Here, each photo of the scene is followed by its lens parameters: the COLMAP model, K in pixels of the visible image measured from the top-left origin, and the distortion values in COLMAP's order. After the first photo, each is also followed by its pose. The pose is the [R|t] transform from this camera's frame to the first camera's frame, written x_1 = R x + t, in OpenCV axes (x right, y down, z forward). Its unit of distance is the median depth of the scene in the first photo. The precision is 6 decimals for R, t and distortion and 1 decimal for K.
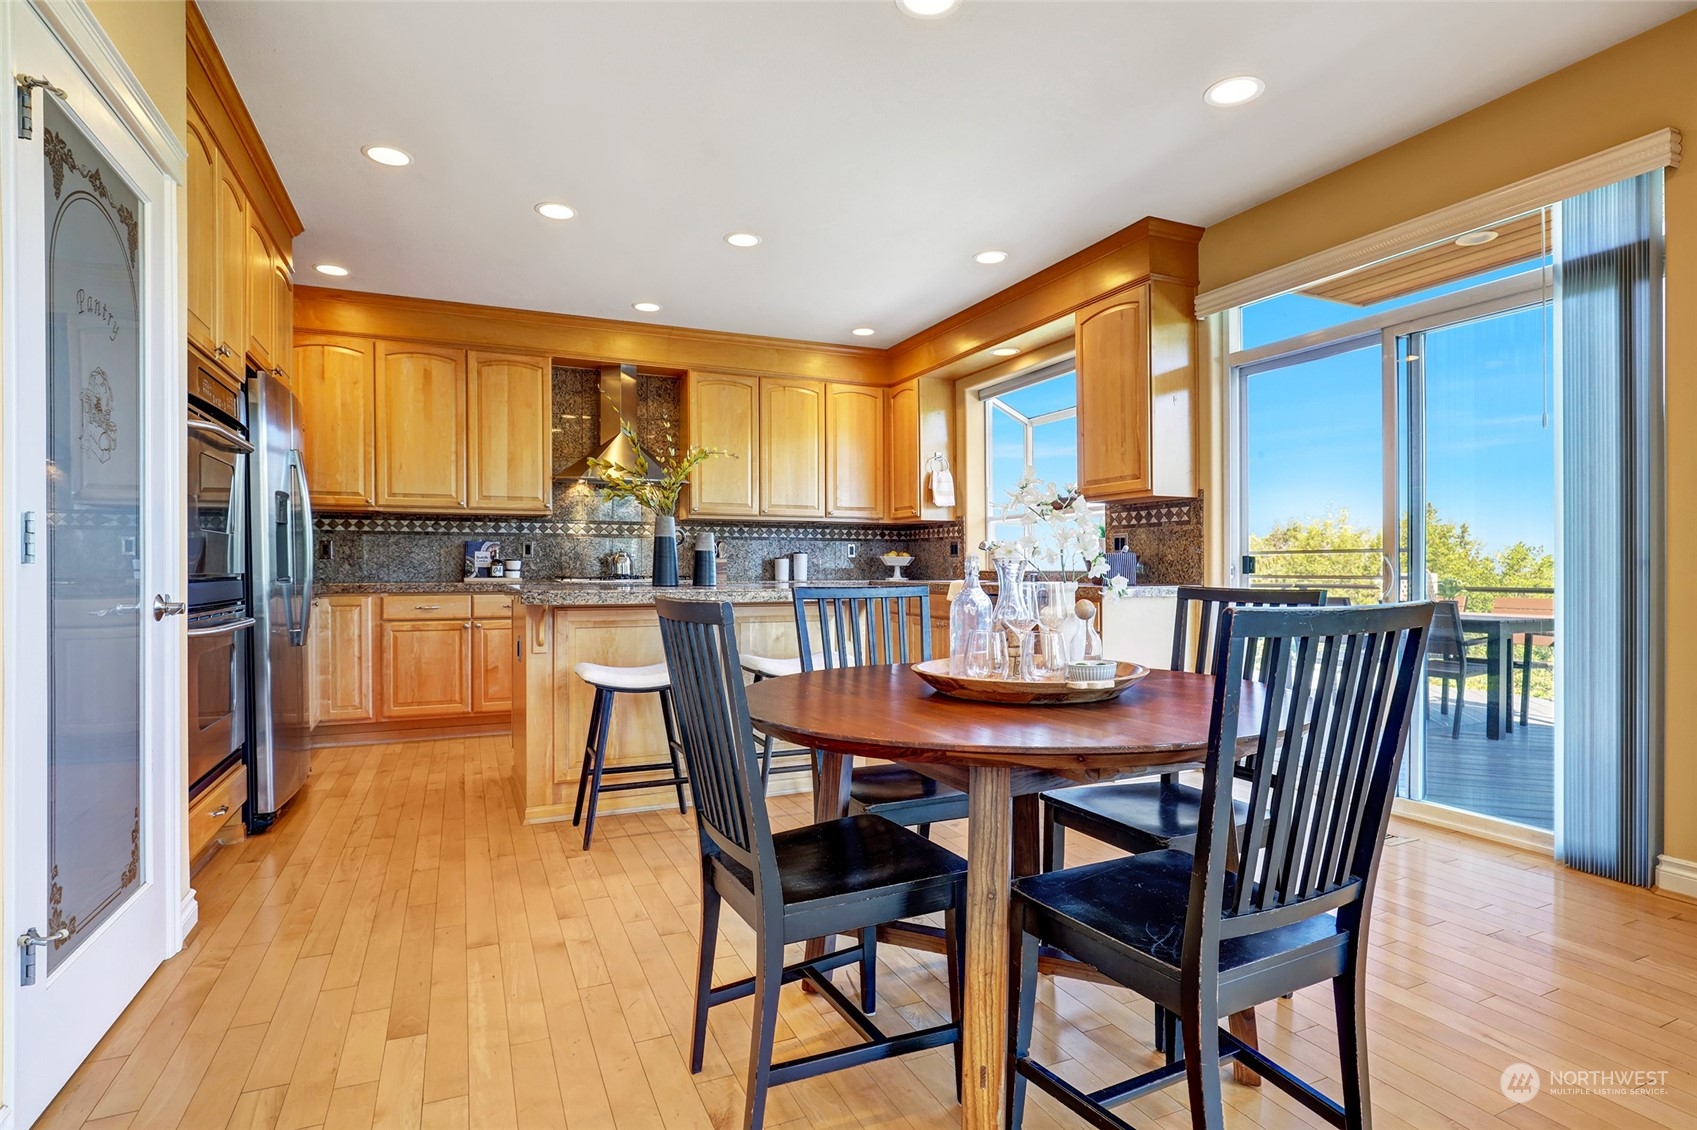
lens RADIAL K [[858.7, 0, 826.9], [0, 858.7, 606.4], [0, 0, 1]] dist [-0.027872, -0.002882]
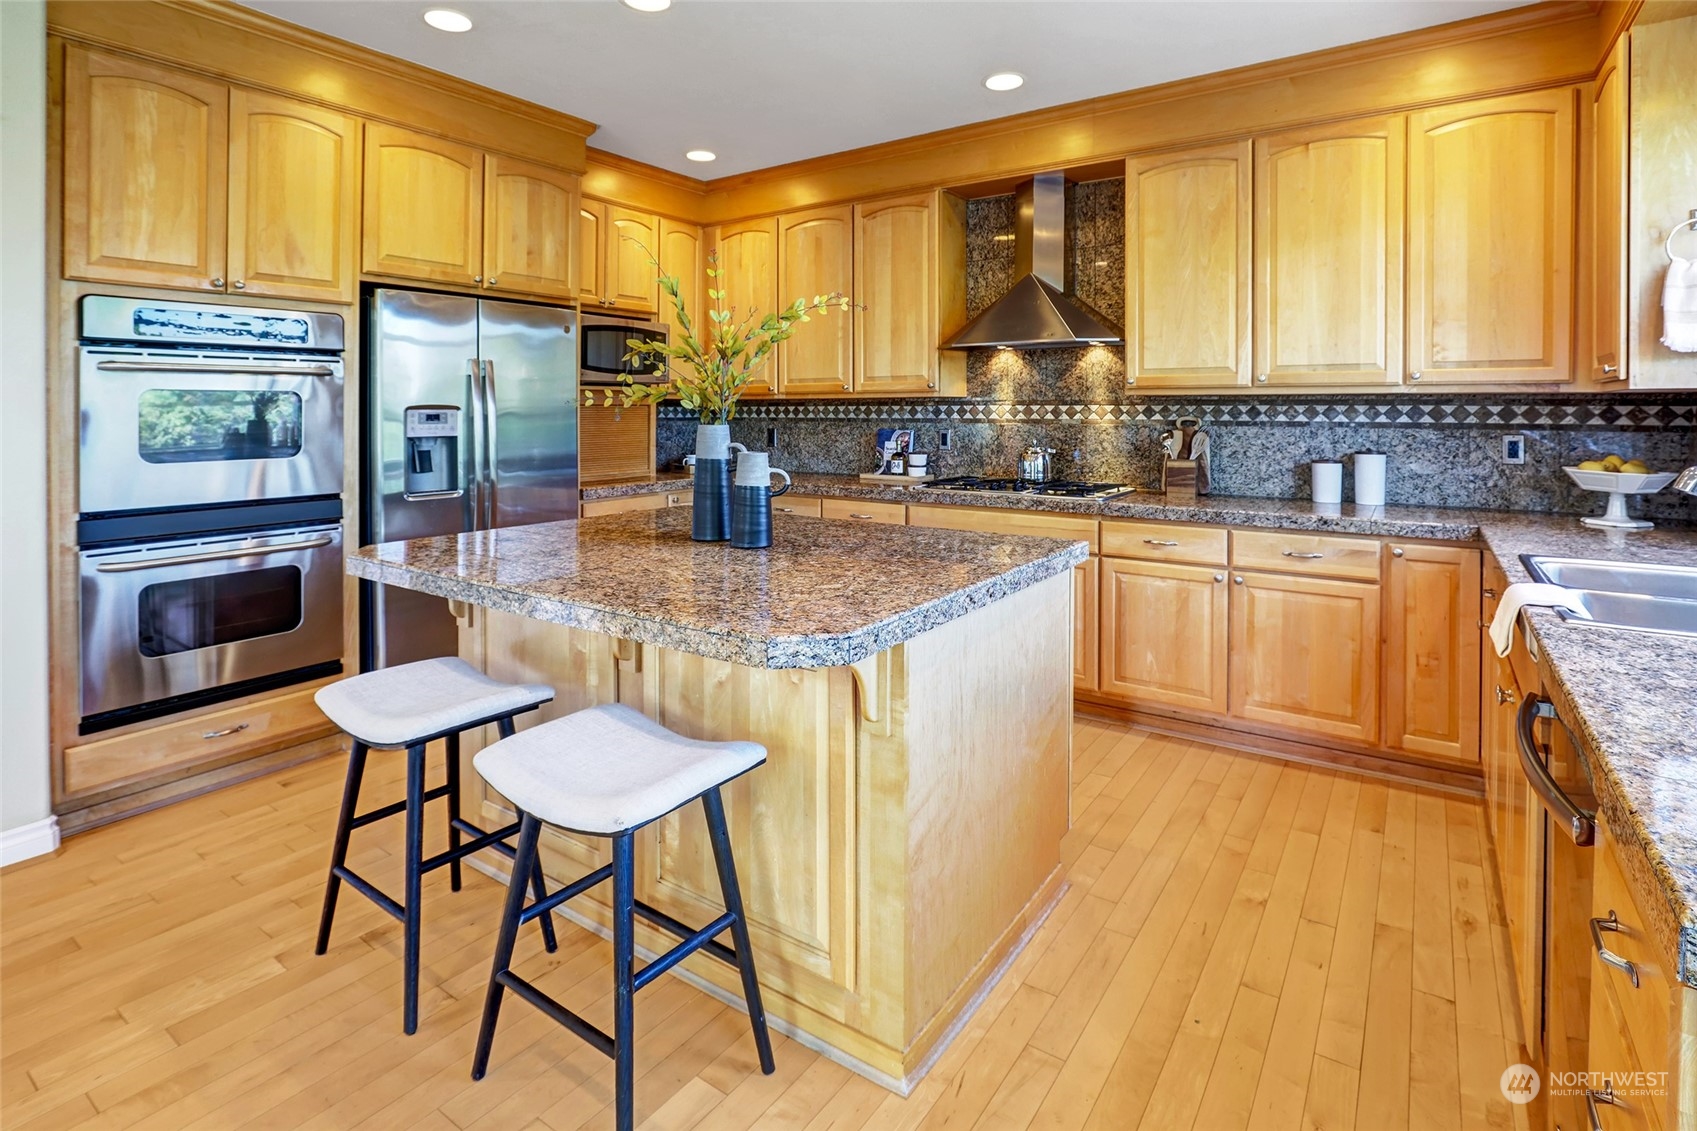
lens RADIAL K [[803.0, 0, 877.5], [0, 803.0, 435.4], [0, 0, 1]] dist [-0.021336, 0.000242]
pose [[0.544326, 0.025733, -0.838479, 0.249312], [-0.038256, 0.999251, 0.005832, -0.075809], [0.838001, 0.028903, 0.544903, 0.572563]]
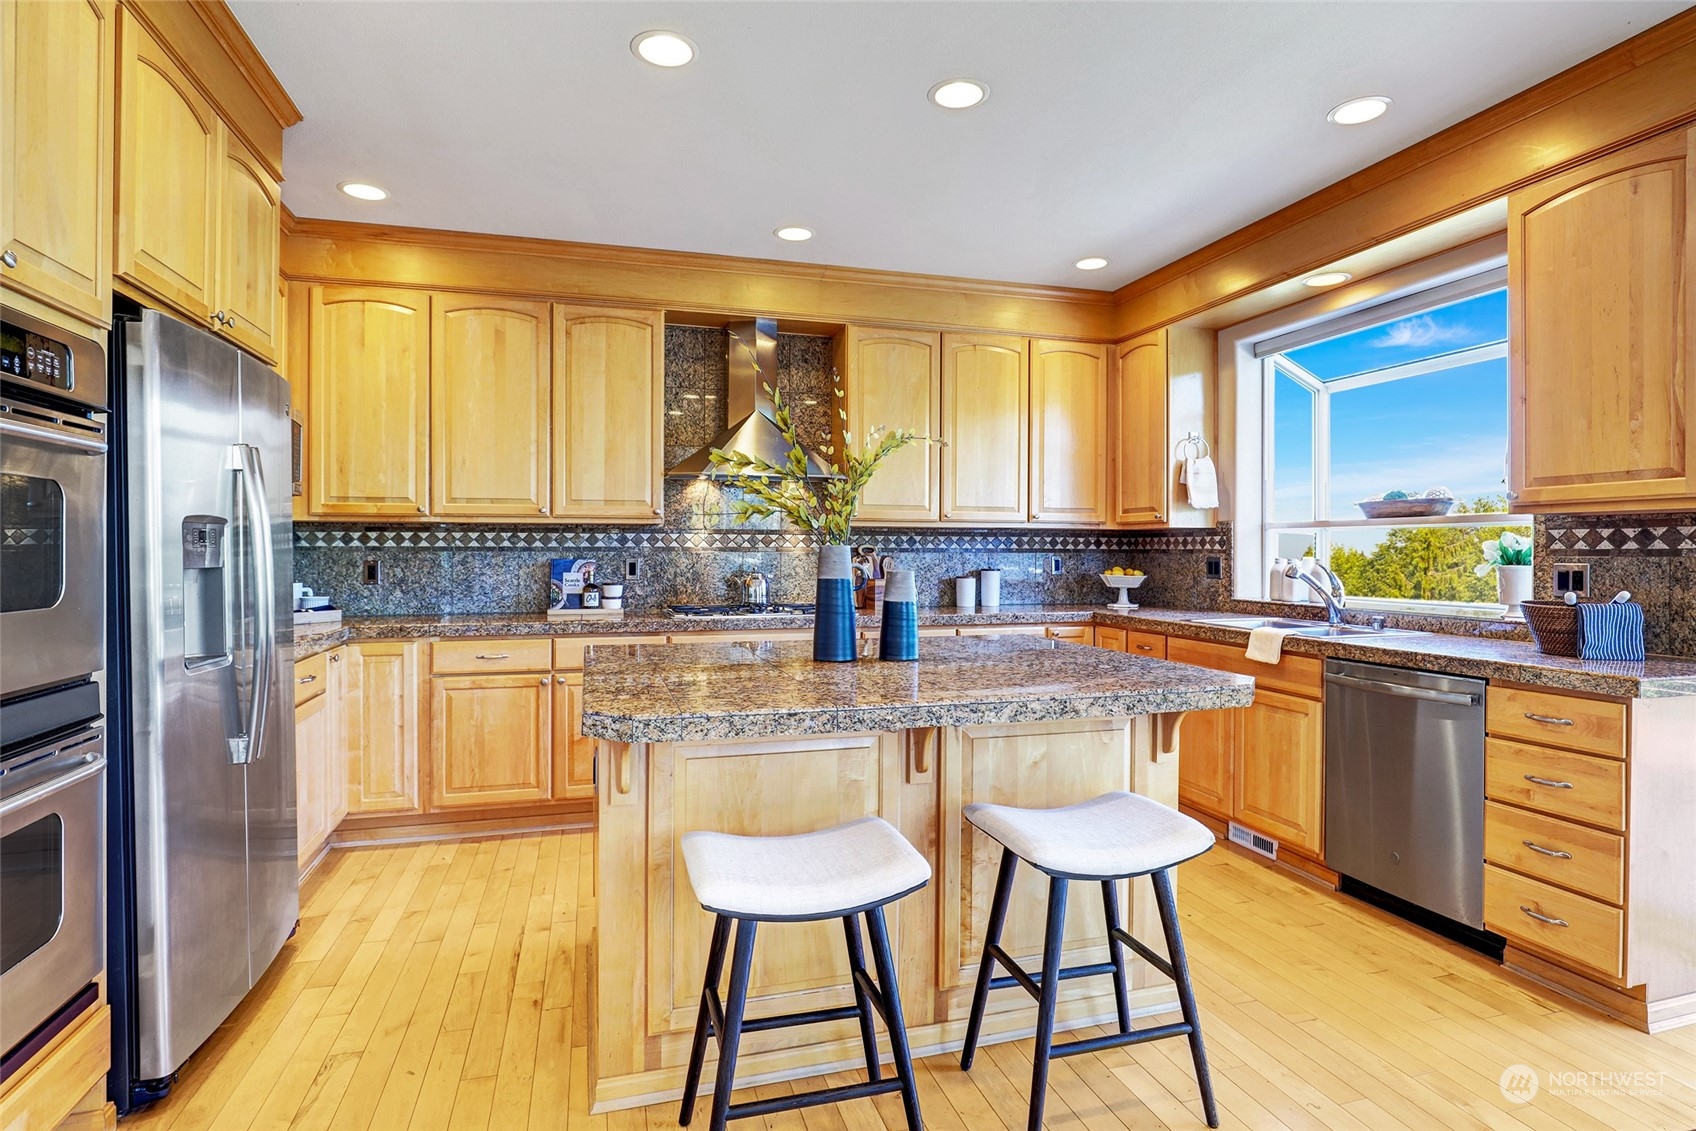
lens RADIAL K [[873.6, 0, 835.1], [0, 873.6, 578.0], [0, 0, 1]] dist [-0.027487, 0.004818]
pose [[0.991469, 0.005657, -0.130217, -0.077336], [-0.007483, 0.999880, -0.013536, -0.051975], [0.130125, 0.014395, 0.991393, 0.278221]]
